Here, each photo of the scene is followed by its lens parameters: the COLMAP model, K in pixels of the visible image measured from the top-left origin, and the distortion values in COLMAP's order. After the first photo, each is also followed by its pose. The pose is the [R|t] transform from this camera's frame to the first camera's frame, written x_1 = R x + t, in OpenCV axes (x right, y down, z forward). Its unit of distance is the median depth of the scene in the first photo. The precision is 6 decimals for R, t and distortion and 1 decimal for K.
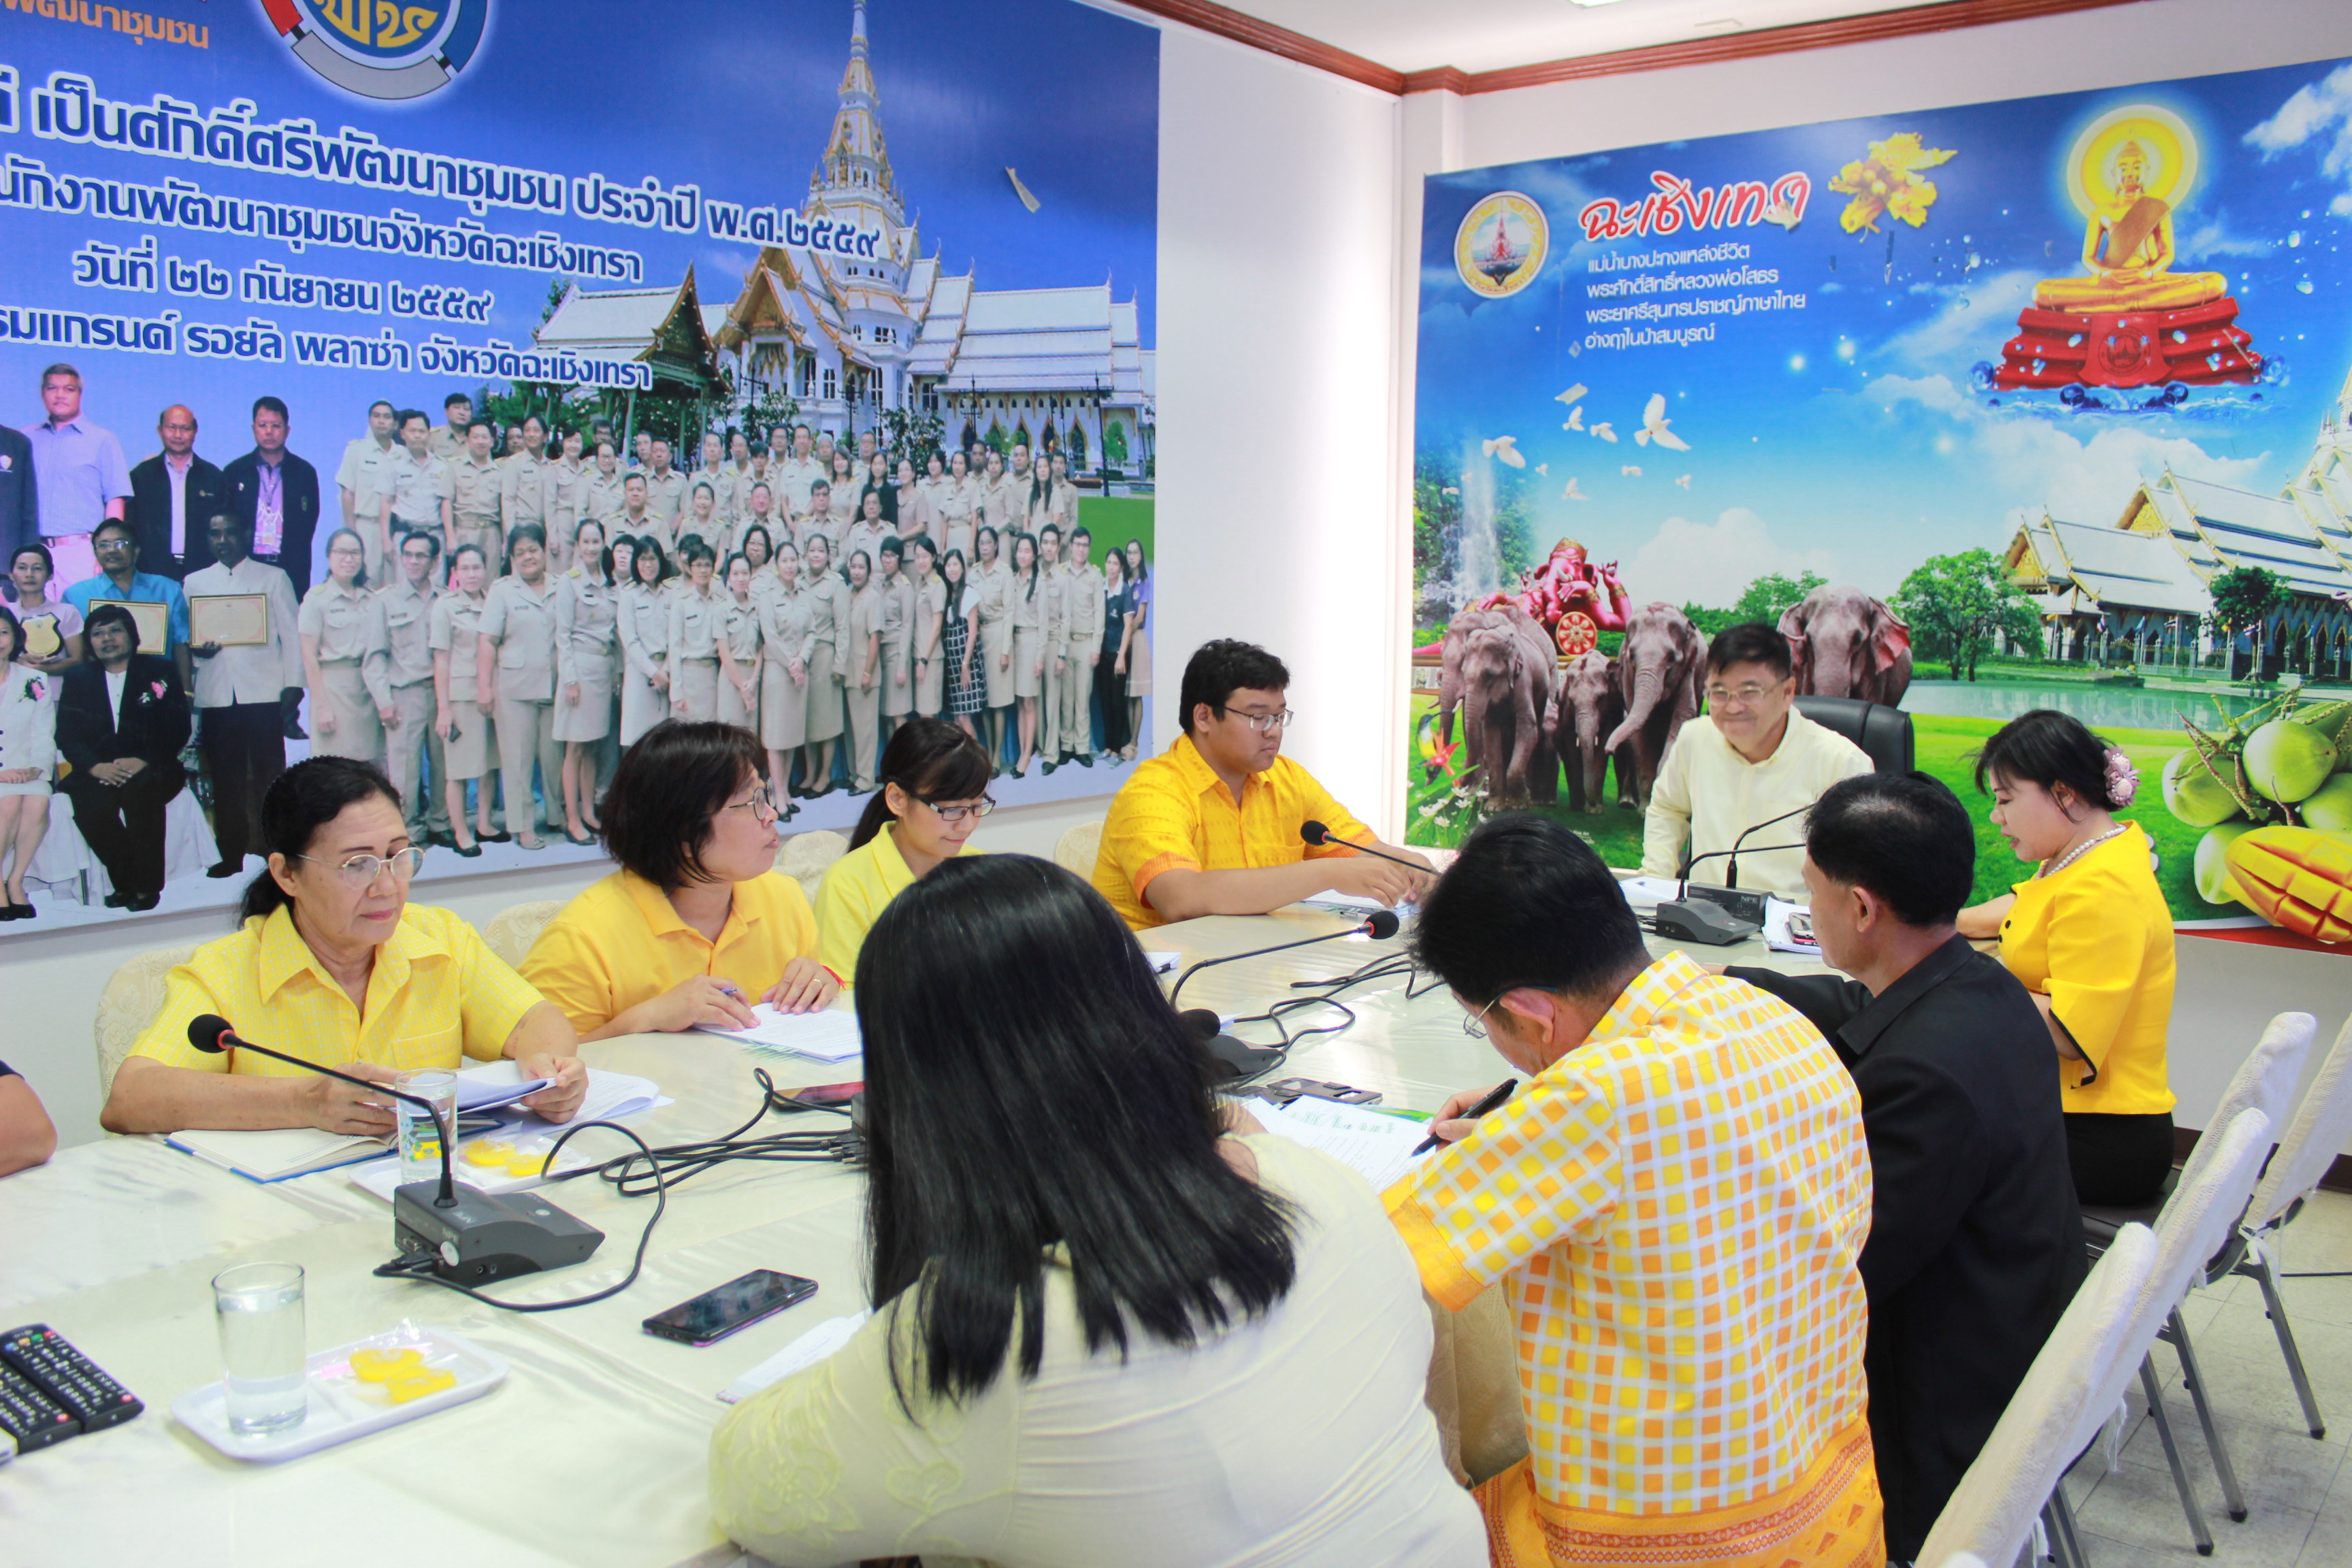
lens RADIAL K [[2060.0, 0, 1184.8], [0, 2060.0, 805.7], [0, 0, 1]] dist [-0.099811, 0.114772]
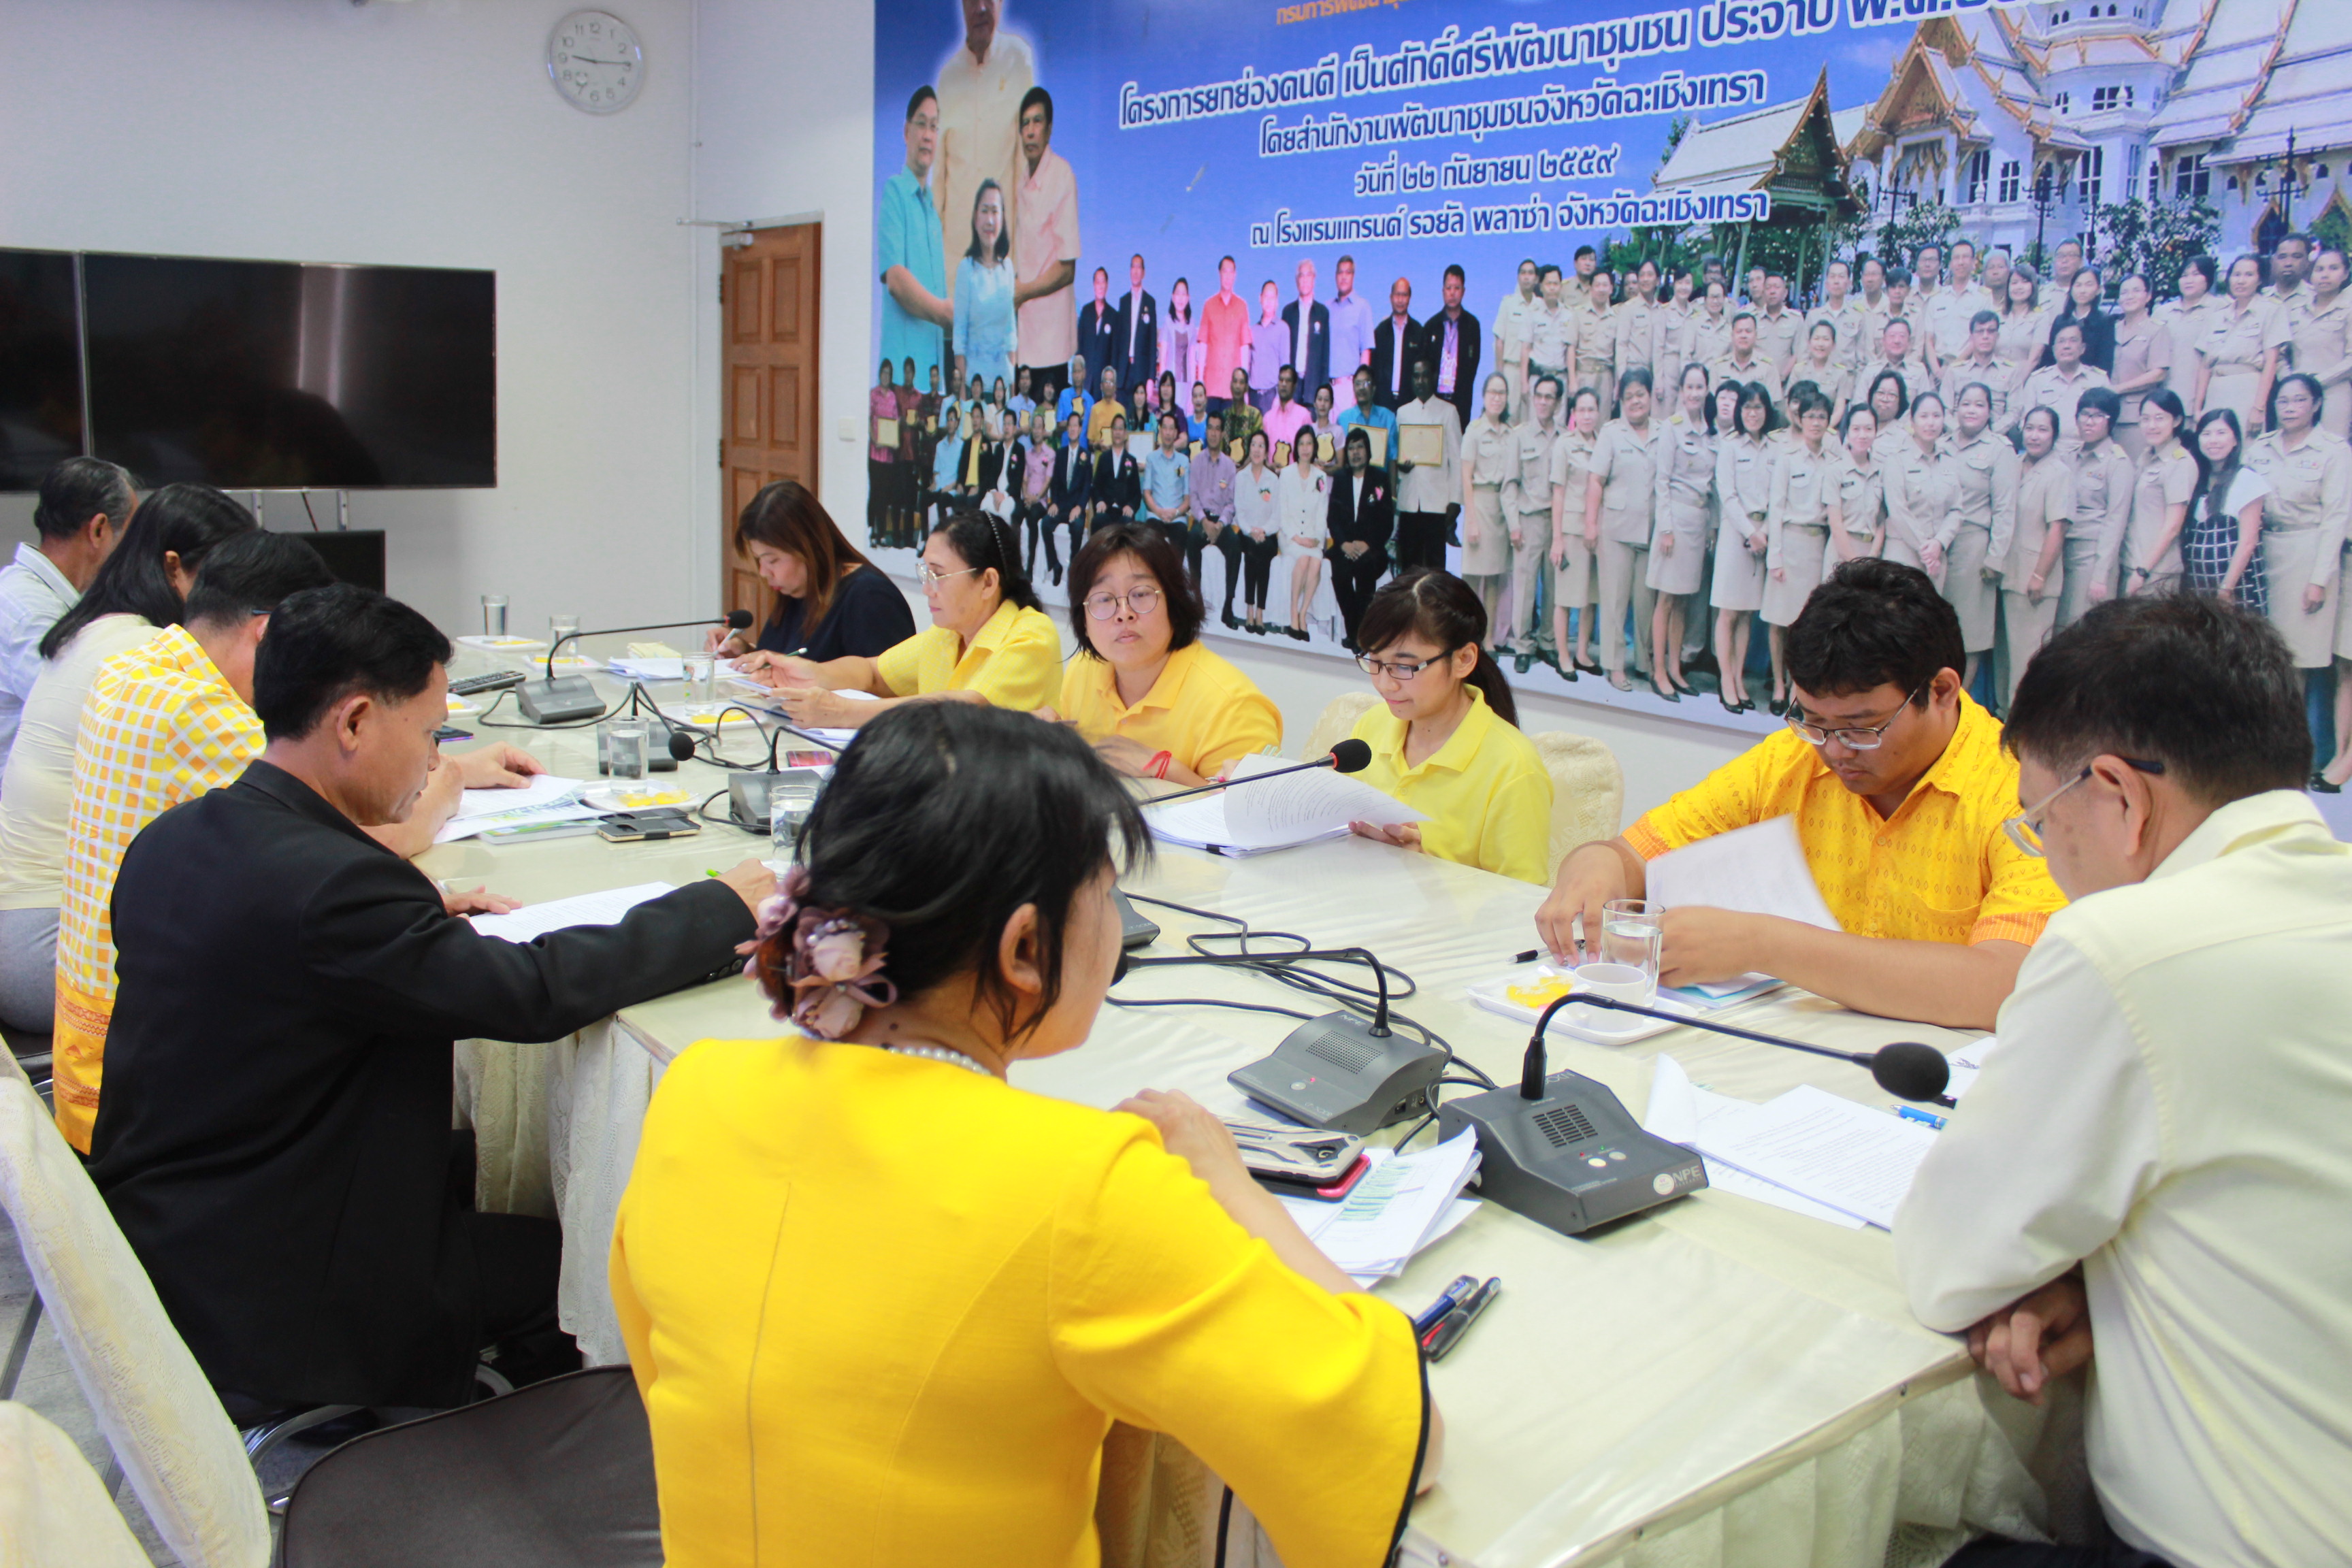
lens RADIAL K [[2060.0, 0, 1185.5], [0, 2060.0, 780.3], [0, 0, 1]] dist [-0.099811, 0.114772]
pose [[-0.241510, 0.162166, -0.956752, 0.754827], [-0.151504, 0.967546, 0.202239, -0.114253], [0.958498, 0.193795, -0.209103, 1.060767]]
